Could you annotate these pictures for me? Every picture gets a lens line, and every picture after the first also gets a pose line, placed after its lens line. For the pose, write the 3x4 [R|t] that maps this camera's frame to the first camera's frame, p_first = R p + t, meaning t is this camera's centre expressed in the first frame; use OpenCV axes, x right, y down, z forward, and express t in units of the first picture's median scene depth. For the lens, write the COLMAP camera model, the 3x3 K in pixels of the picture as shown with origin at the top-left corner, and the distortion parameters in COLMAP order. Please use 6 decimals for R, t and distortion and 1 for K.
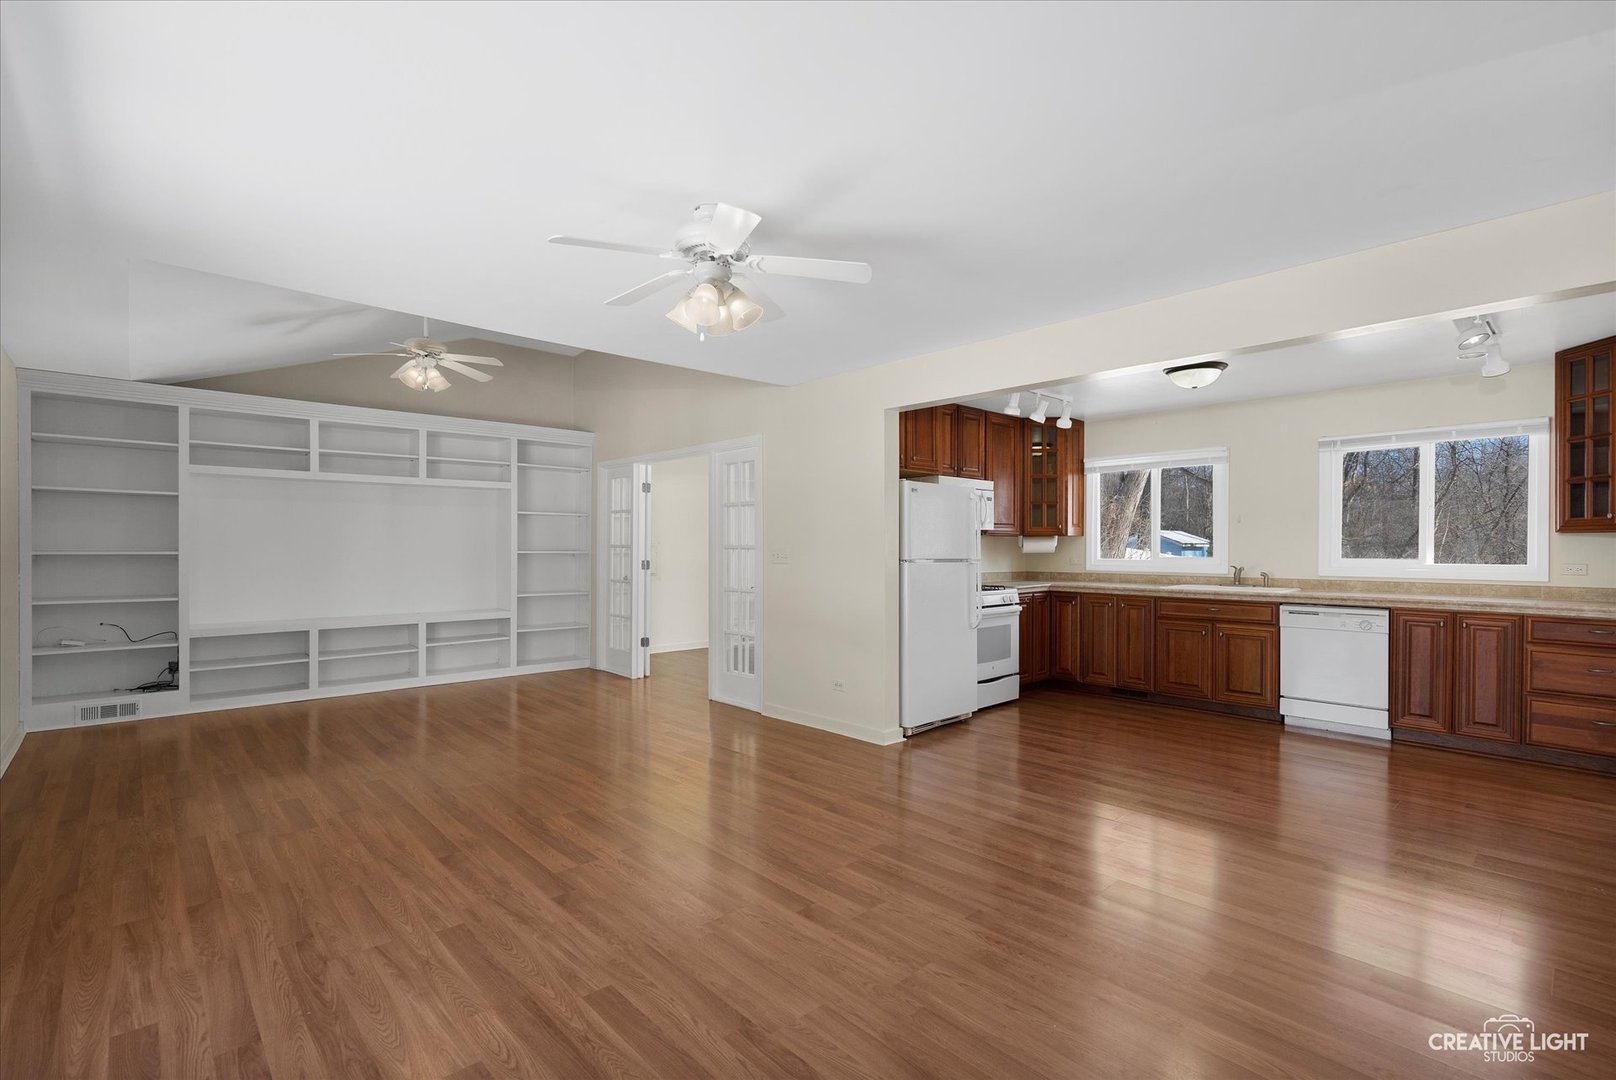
lens RADIAL K [[738.9, 0, 804.2], [0, 738.9, 547.7], [0, 0, 1]] dist [-0.003876, -0.000227]
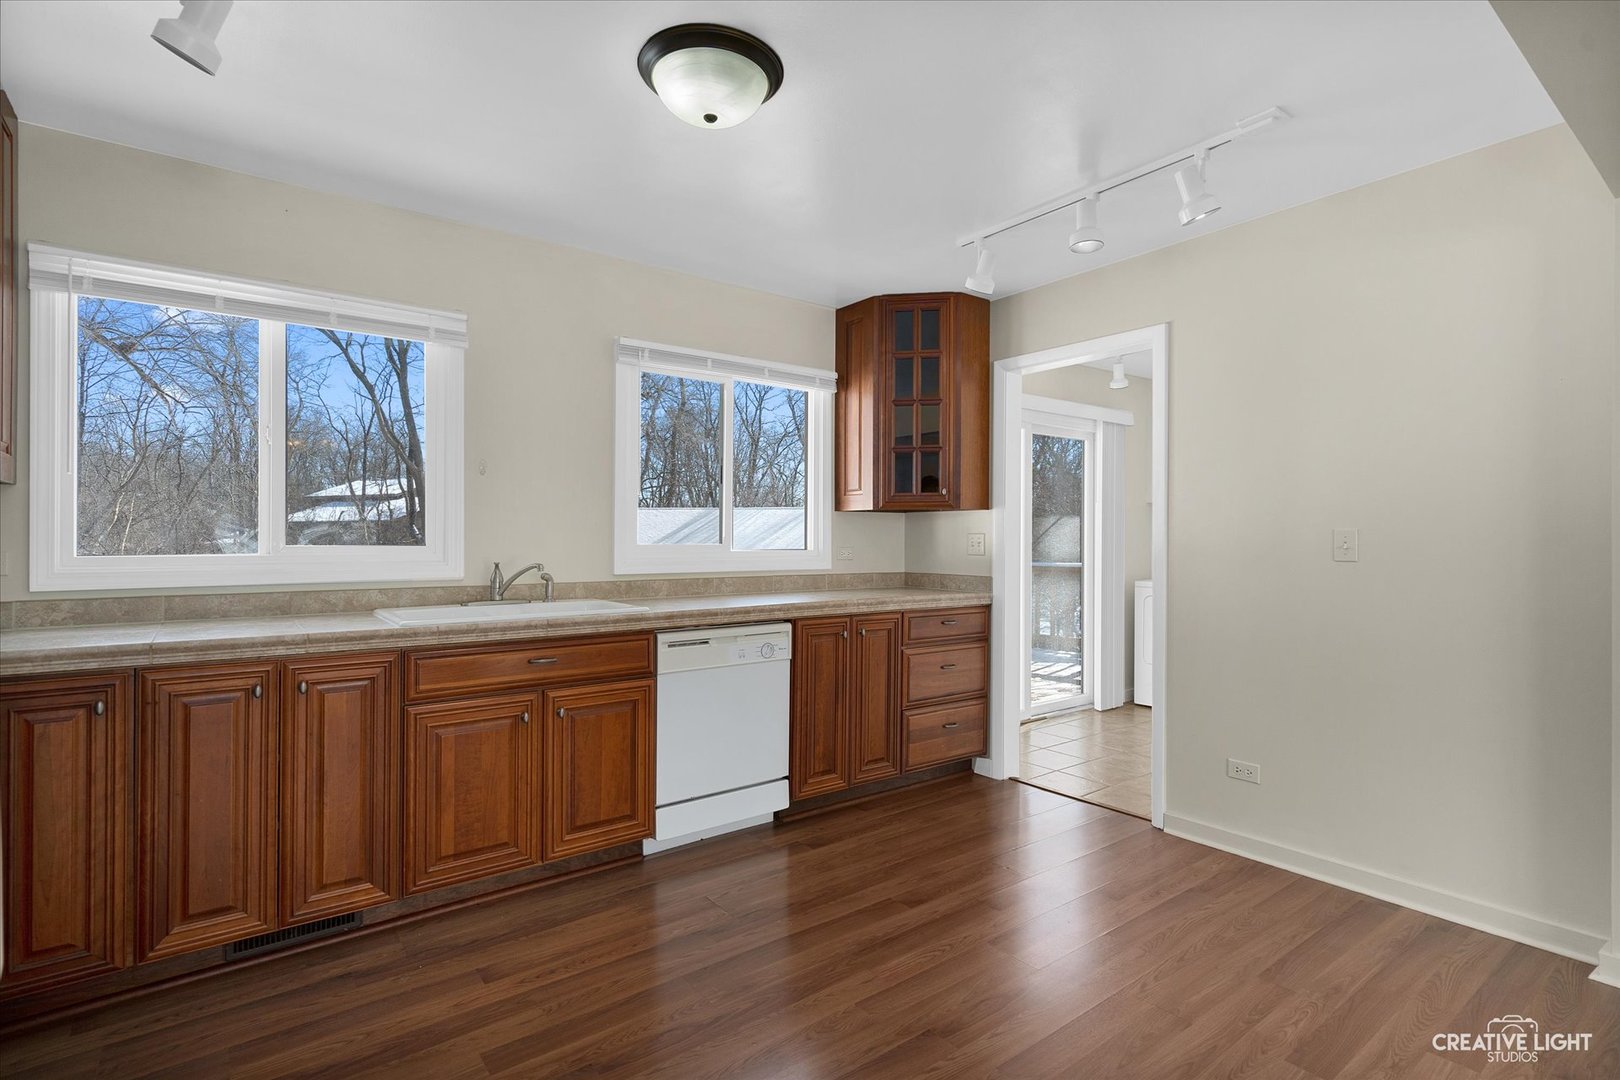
lens RADIAL K [[778.4, 0, 811.7], [0, 778.4, 547.5], [0, 0, 1]] dist [-0.003782, -0.000165]
pose [[0.094176, -0.009792, 0.995507, 0.110728], [0.002975, 0.999950, 0.009555, 0.012303], [-0.995551, 0.002062, 0.094200, 0.870719]]
